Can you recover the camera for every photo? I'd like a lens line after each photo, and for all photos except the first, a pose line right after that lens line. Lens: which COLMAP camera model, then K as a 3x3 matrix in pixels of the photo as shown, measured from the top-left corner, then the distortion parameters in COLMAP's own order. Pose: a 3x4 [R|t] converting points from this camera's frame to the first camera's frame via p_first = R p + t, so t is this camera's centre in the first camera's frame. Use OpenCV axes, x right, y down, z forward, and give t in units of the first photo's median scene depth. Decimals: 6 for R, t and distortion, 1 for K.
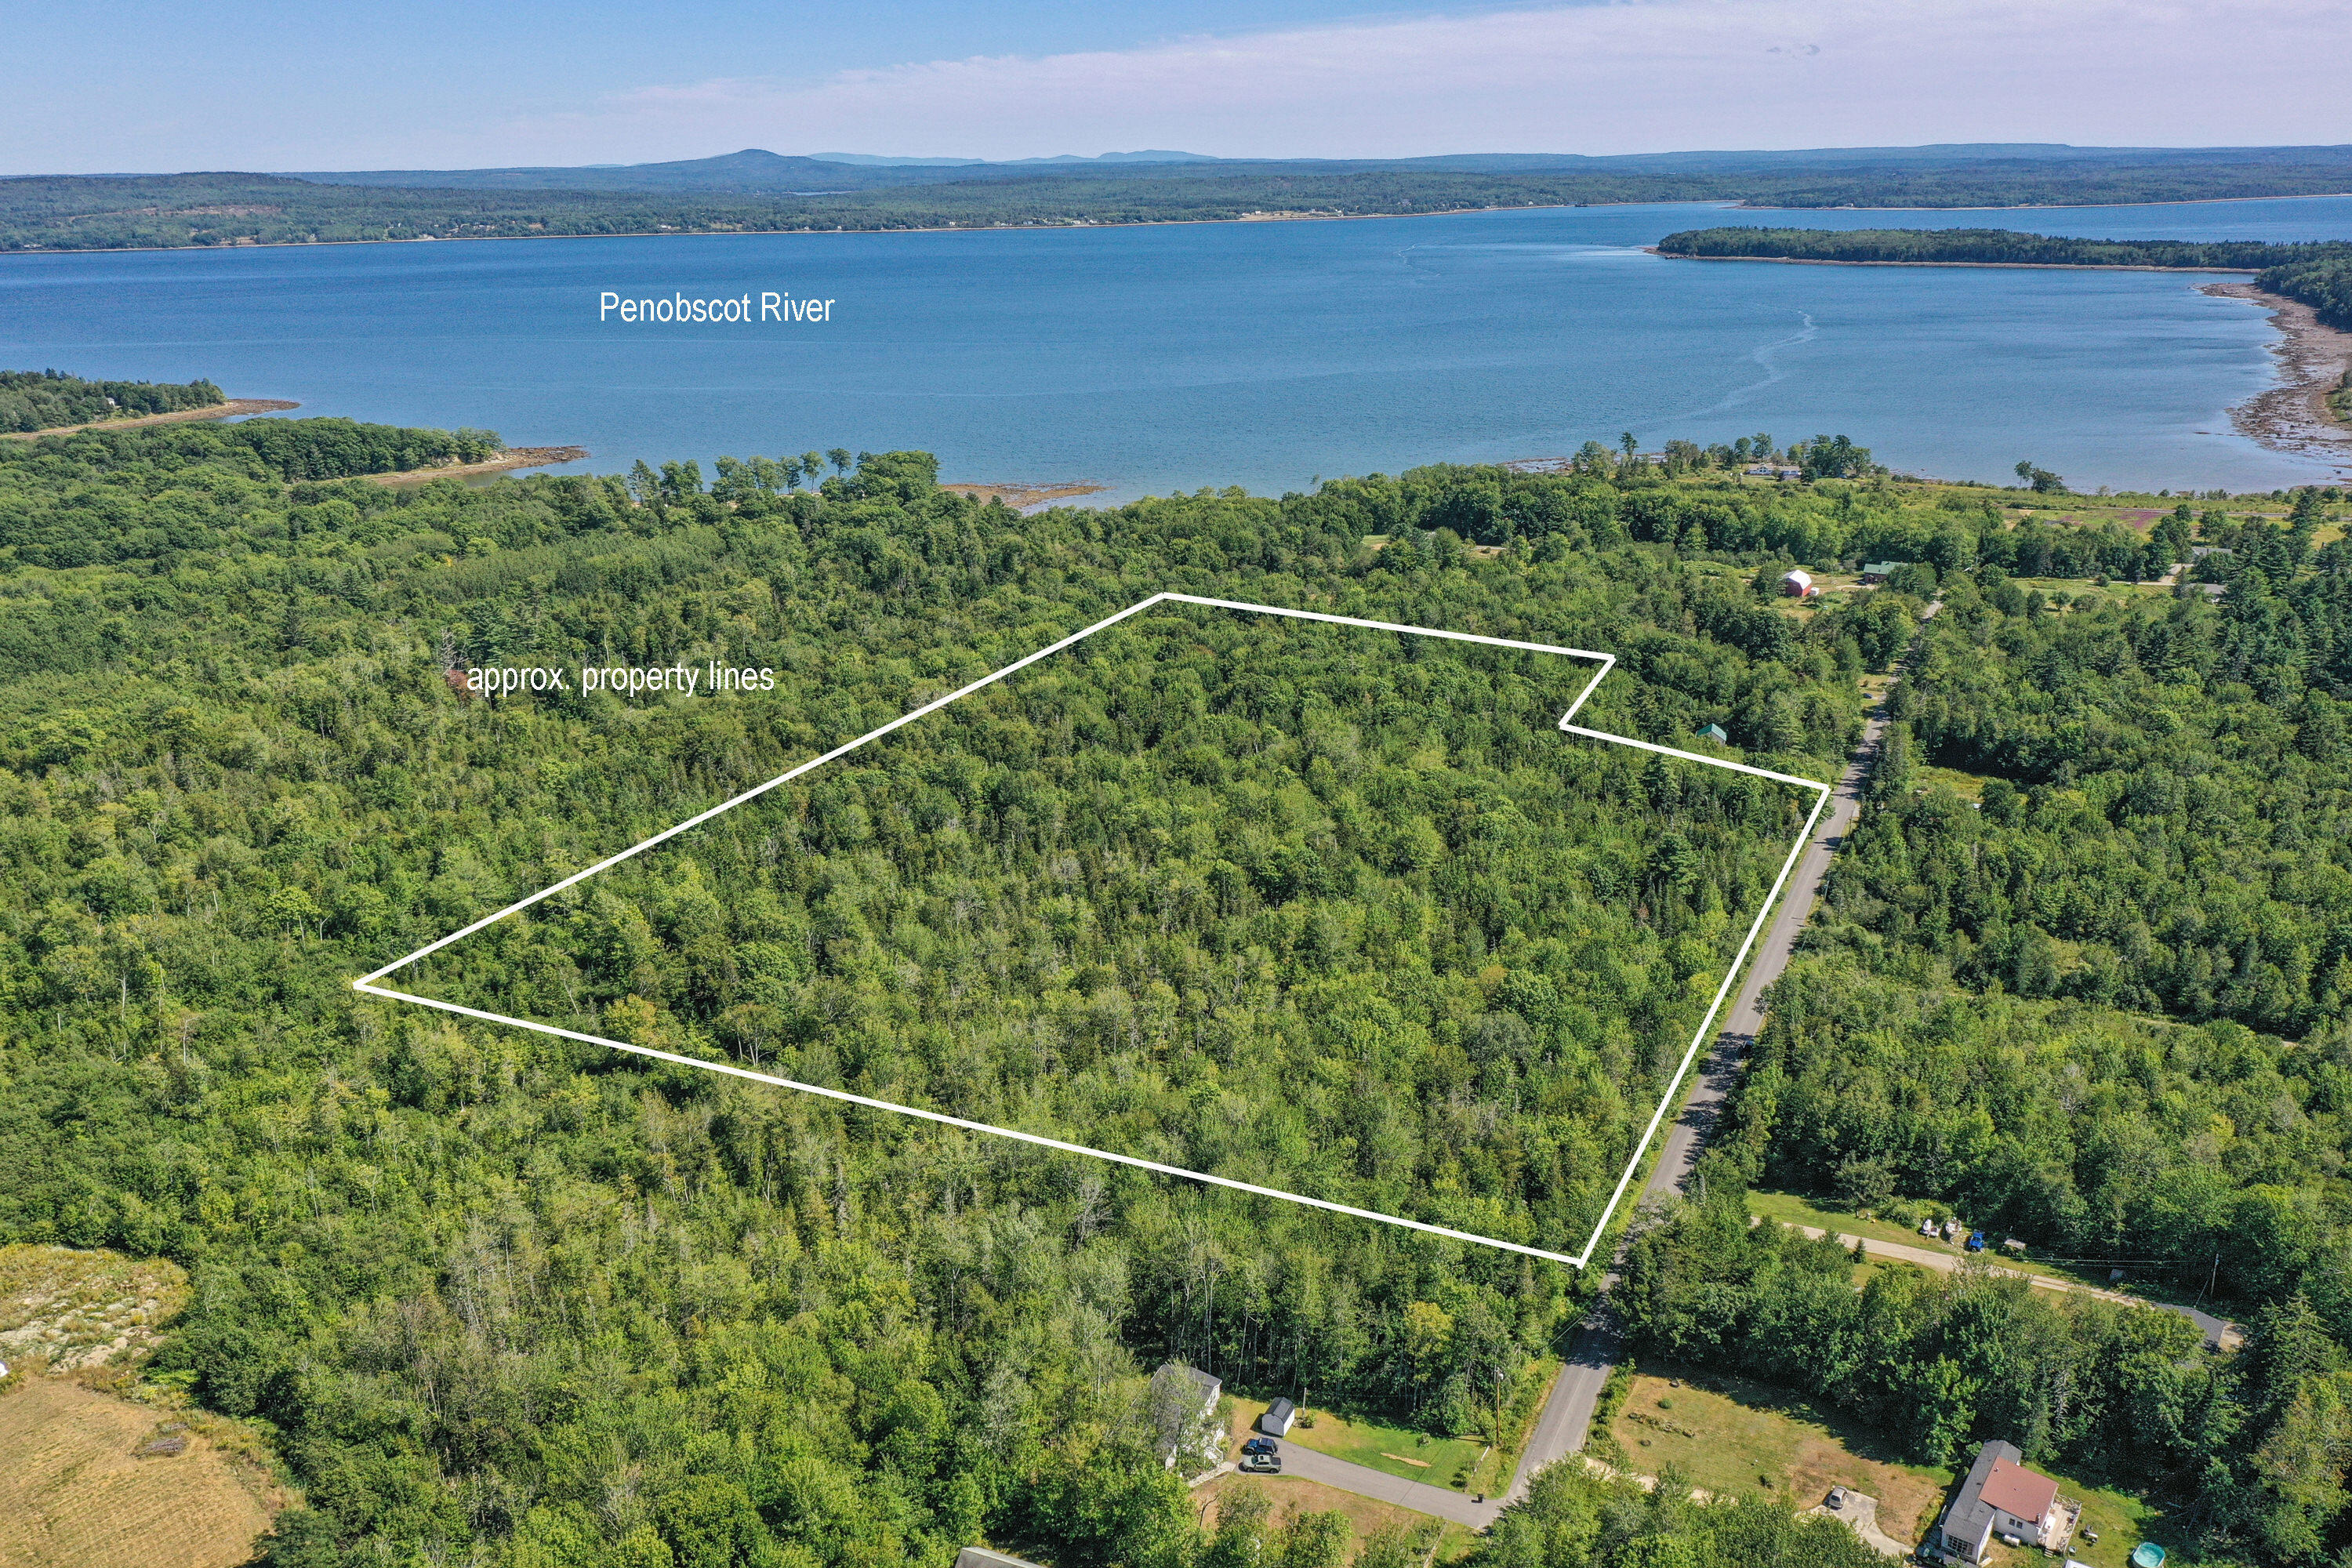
lens RADIAL K [[1881.0, 0, 1179.6], [0, 1881.0, 700.5], [0, 0, 1]] dist [0.000394, 0.002013]
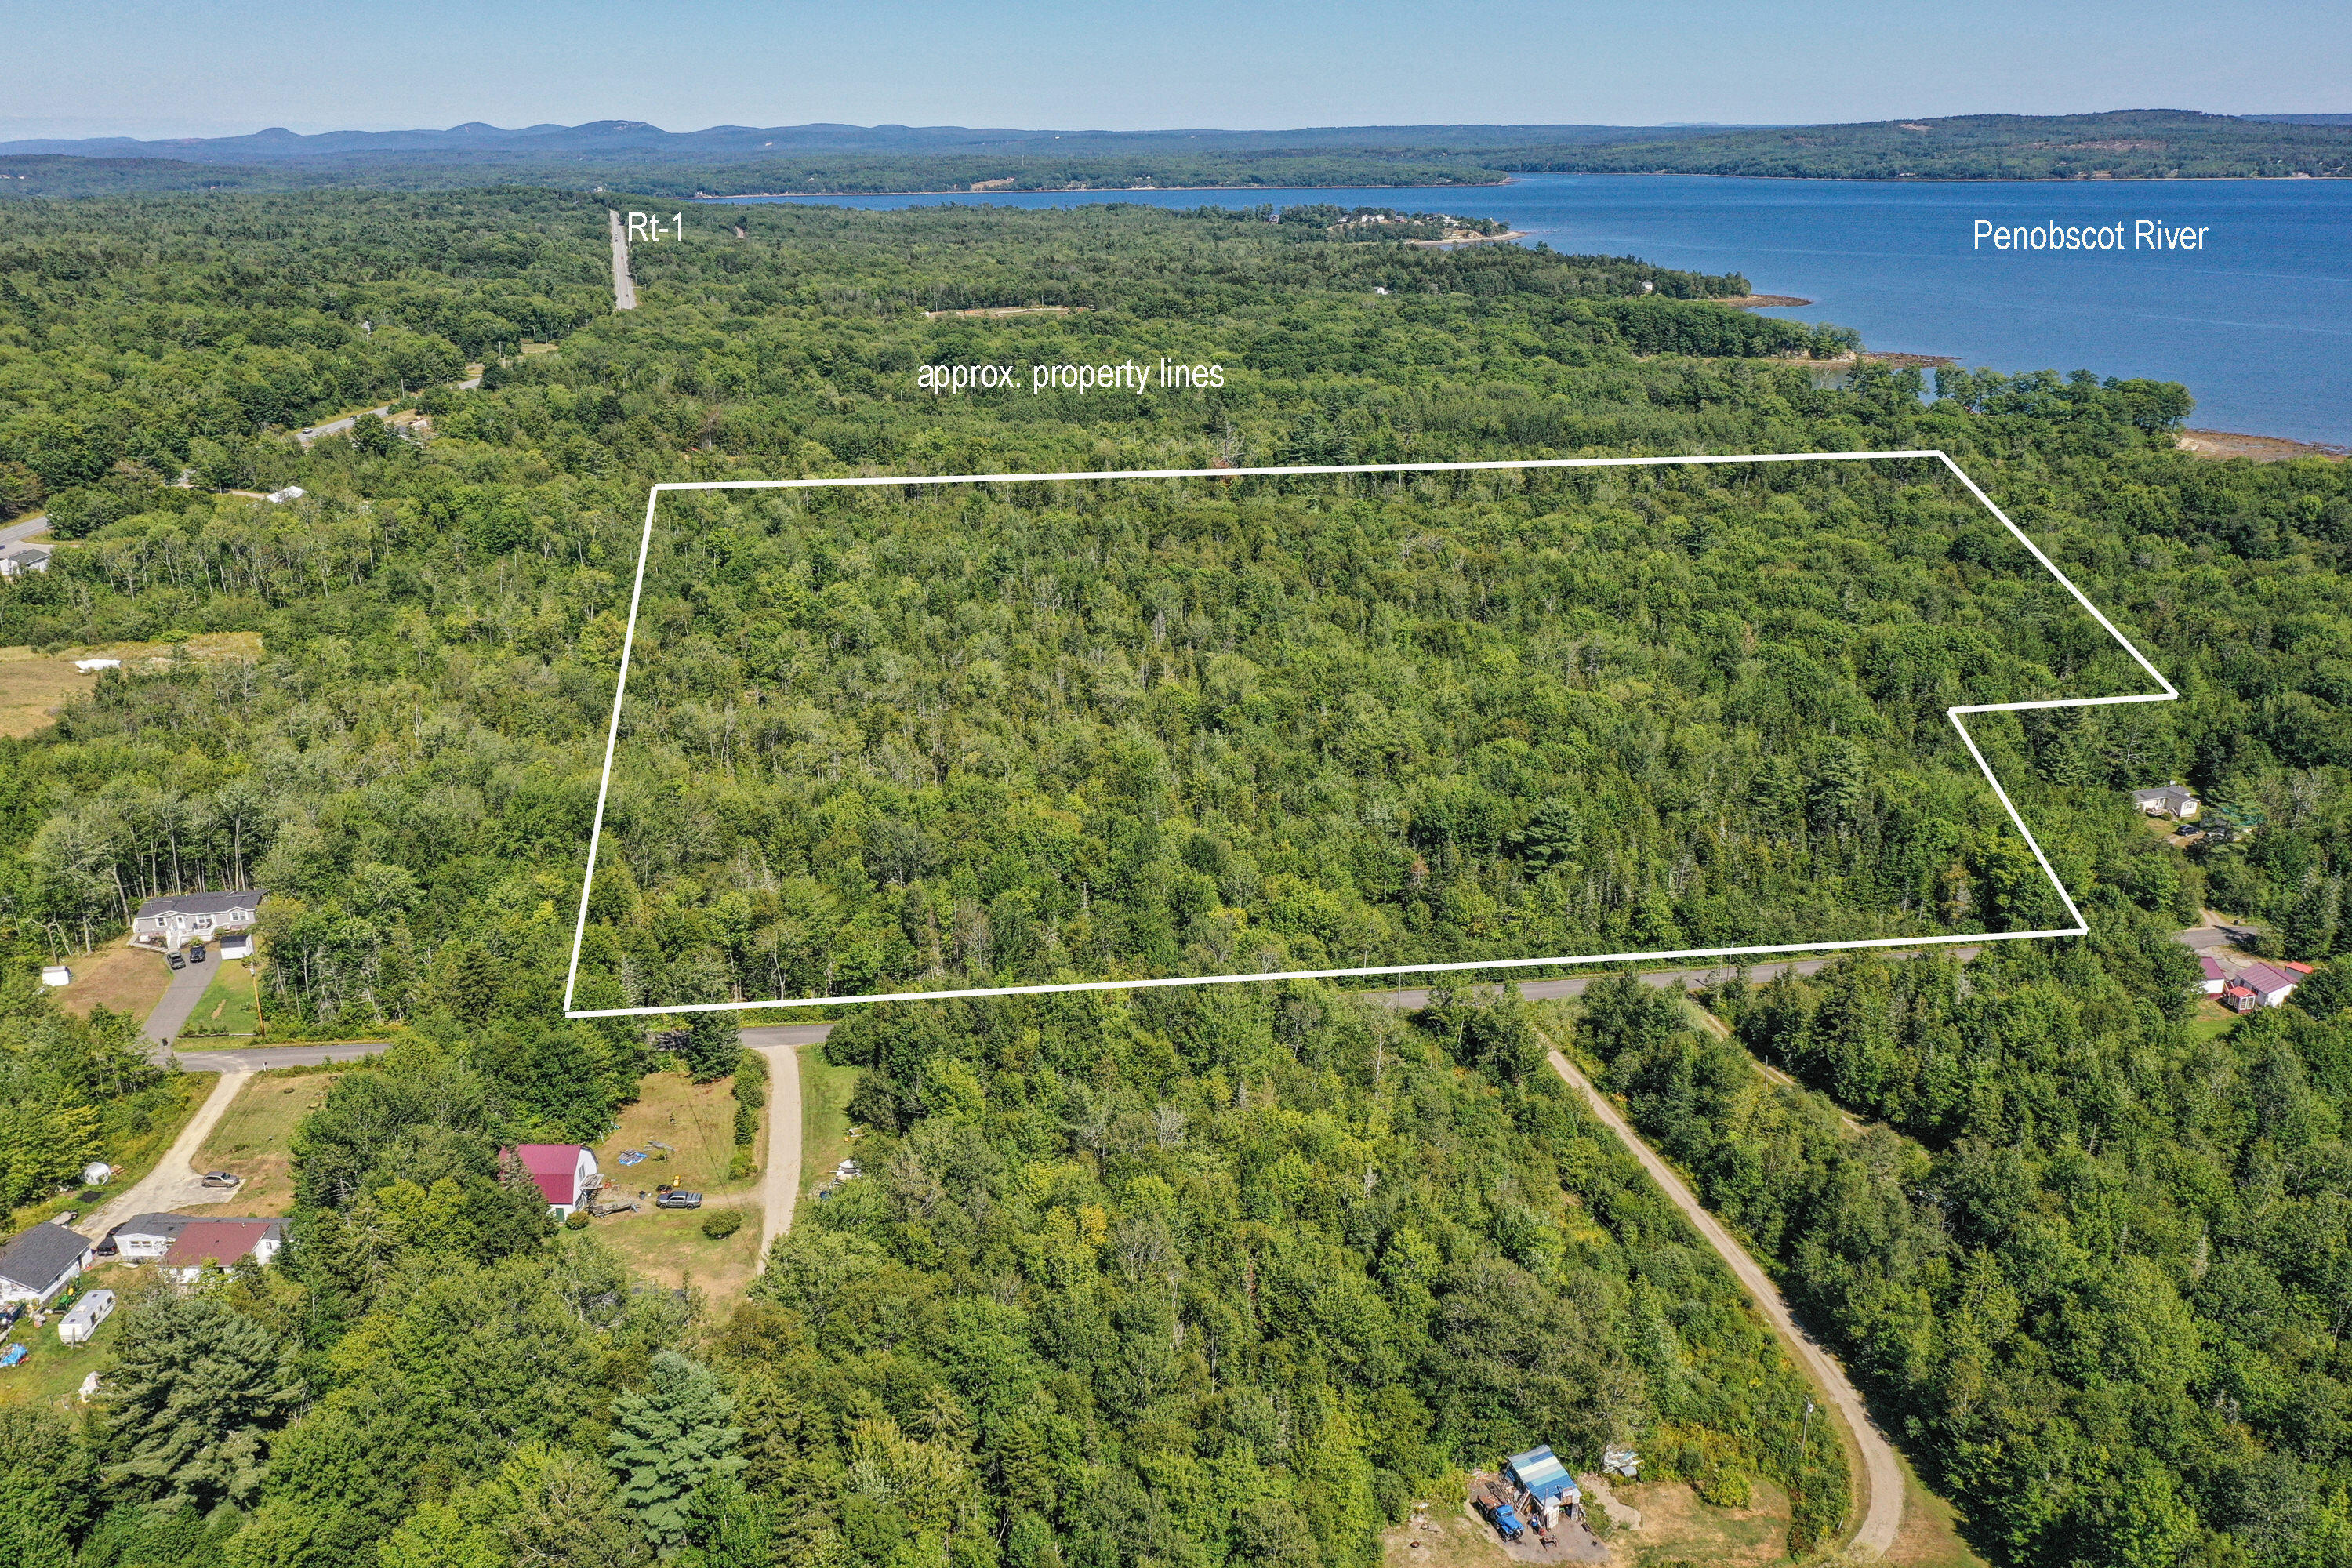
lens RADIAL K [[1887.1, 0, 1177.8], [0, 1887.1, 691.1], [0, 0, 1]] dist [-0.000428, 0.000252]
pose [[0.565551, 0.236738, -0.790005, 0.213553], [-0.221397, 0.966334, 0.131084, -0.010000], [0.794441, 0.100770, 0.598924, 0.123219]]
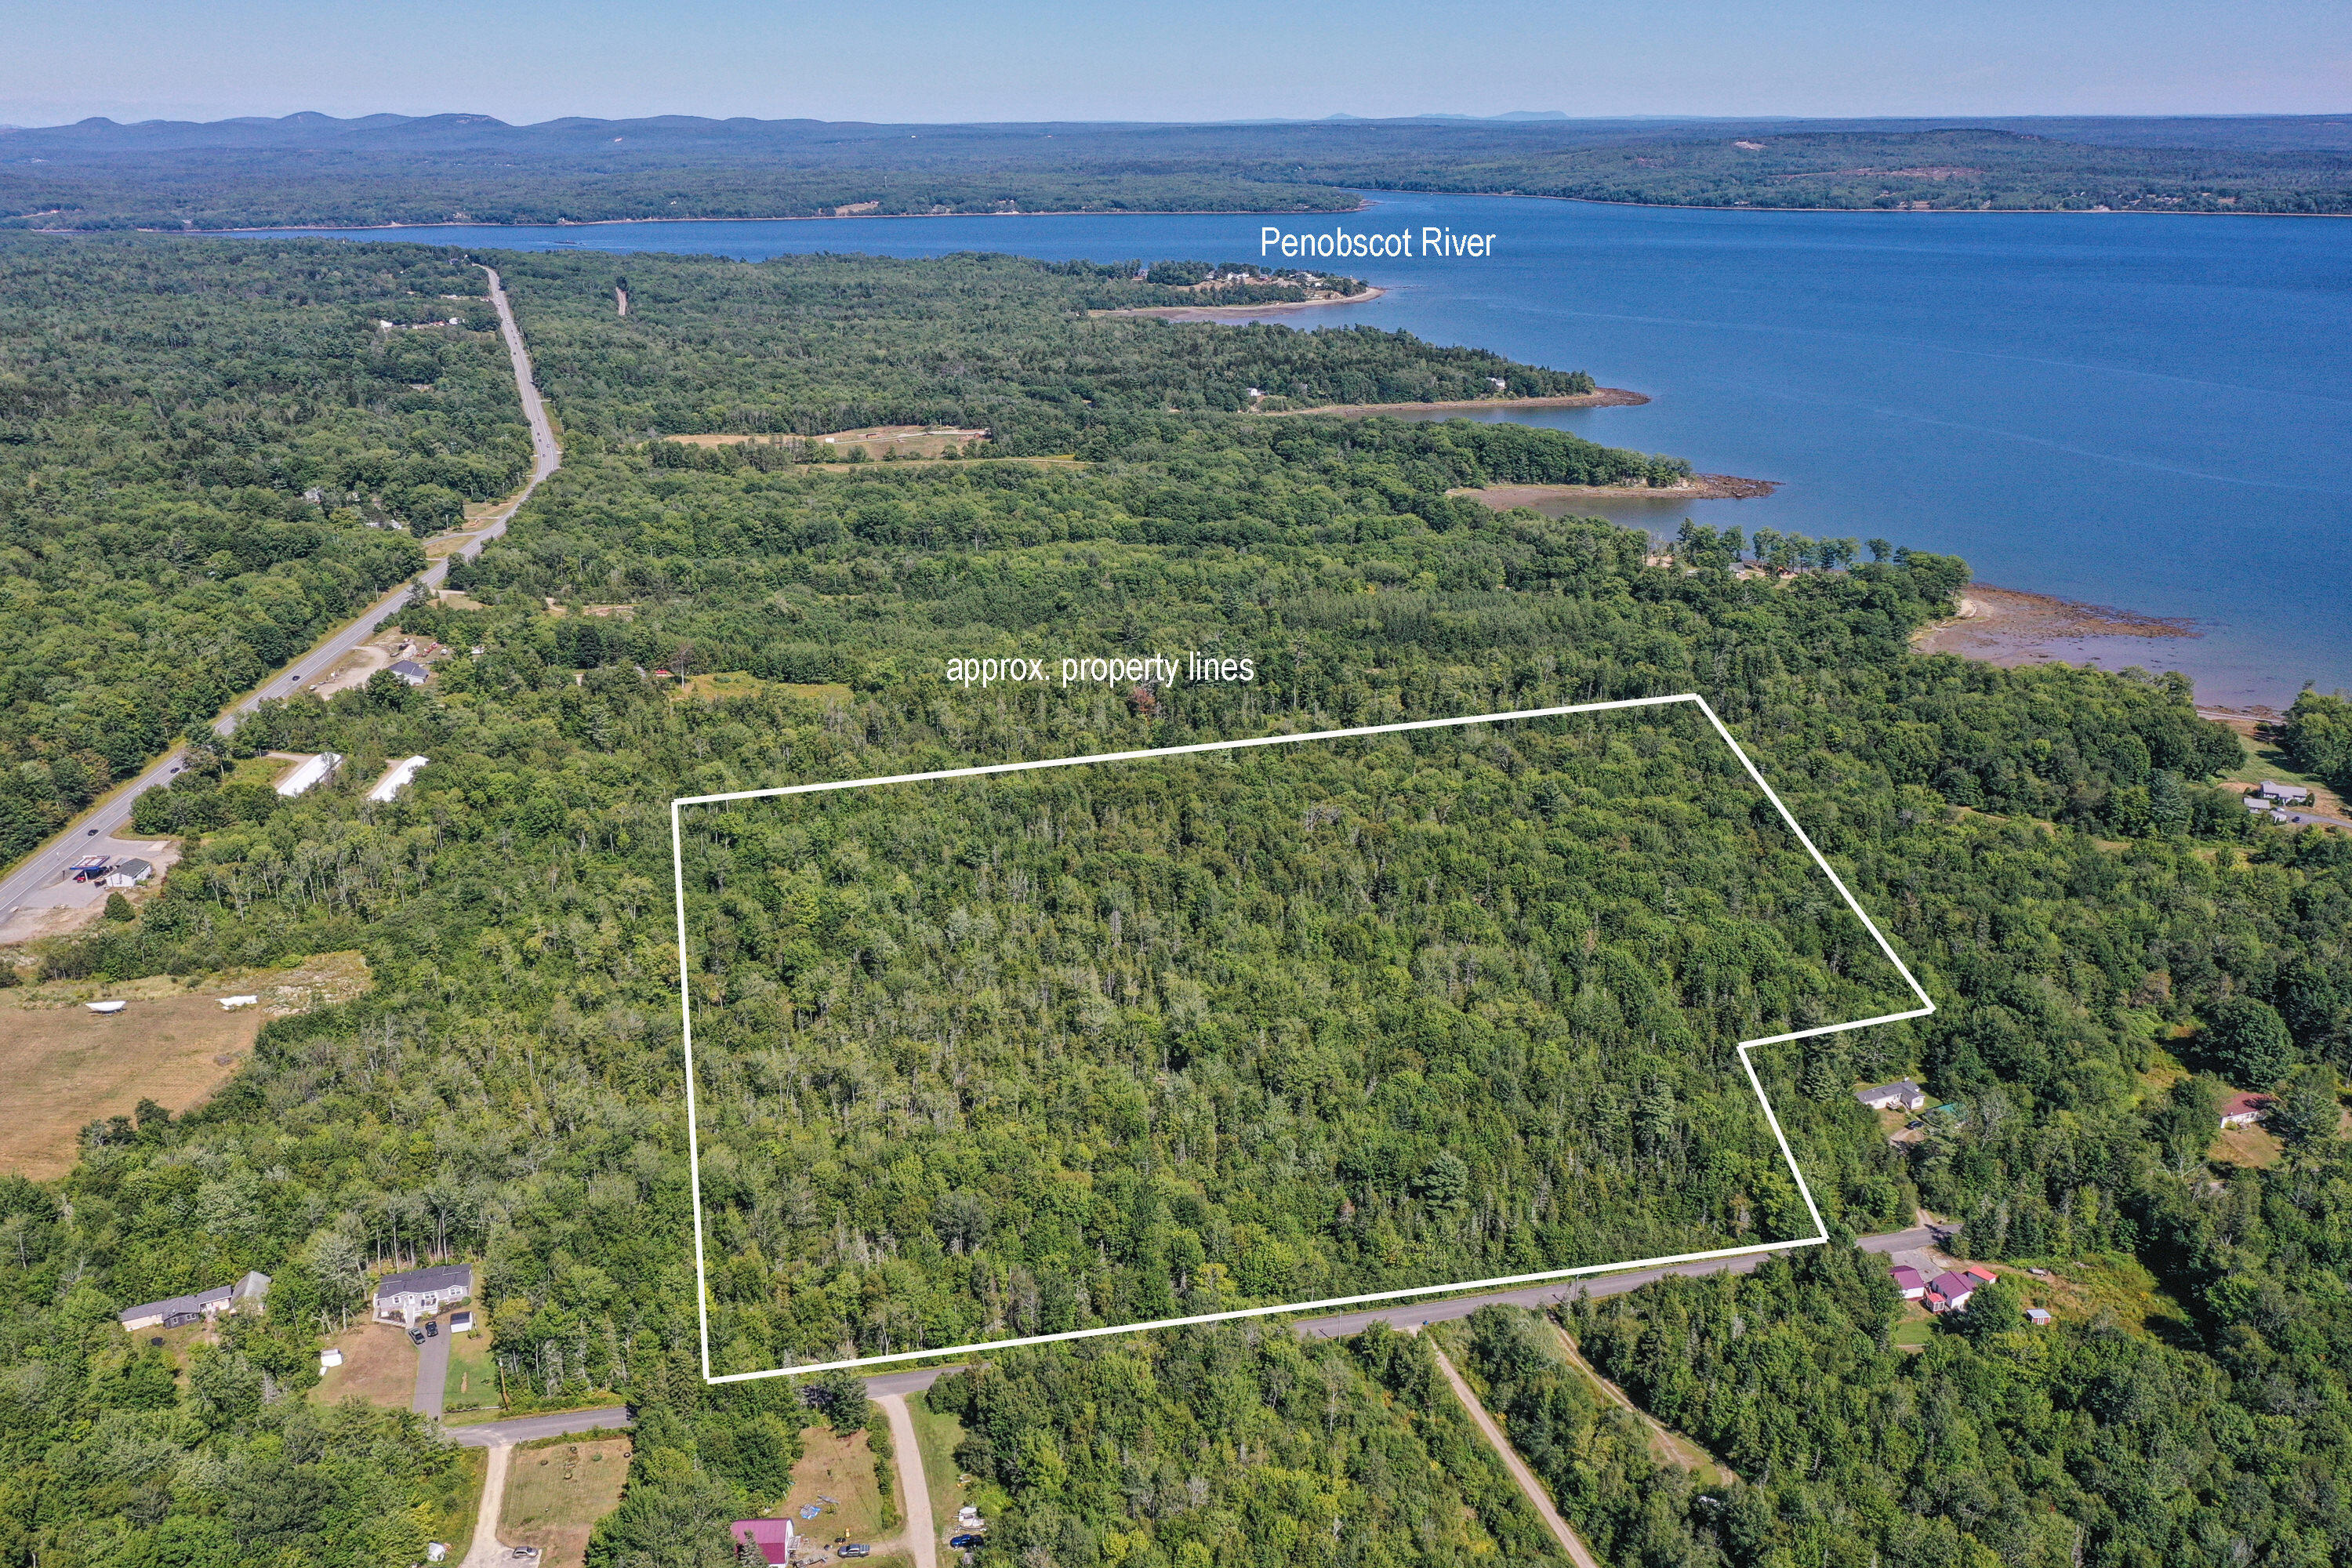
lens RADIAL K [[1897.5, 0, 1176.7], [0, 1897.5, 668.1], [0, 0, 1]] dist [-0.005668, -0.007075]
pose [[0.625389, 0.225000, -0.747171, 0.244037], [-0.212723, 0.970419, 0.114176, -0.073861], [0.750758, 0.087536, 0.654752, 0.061893]]
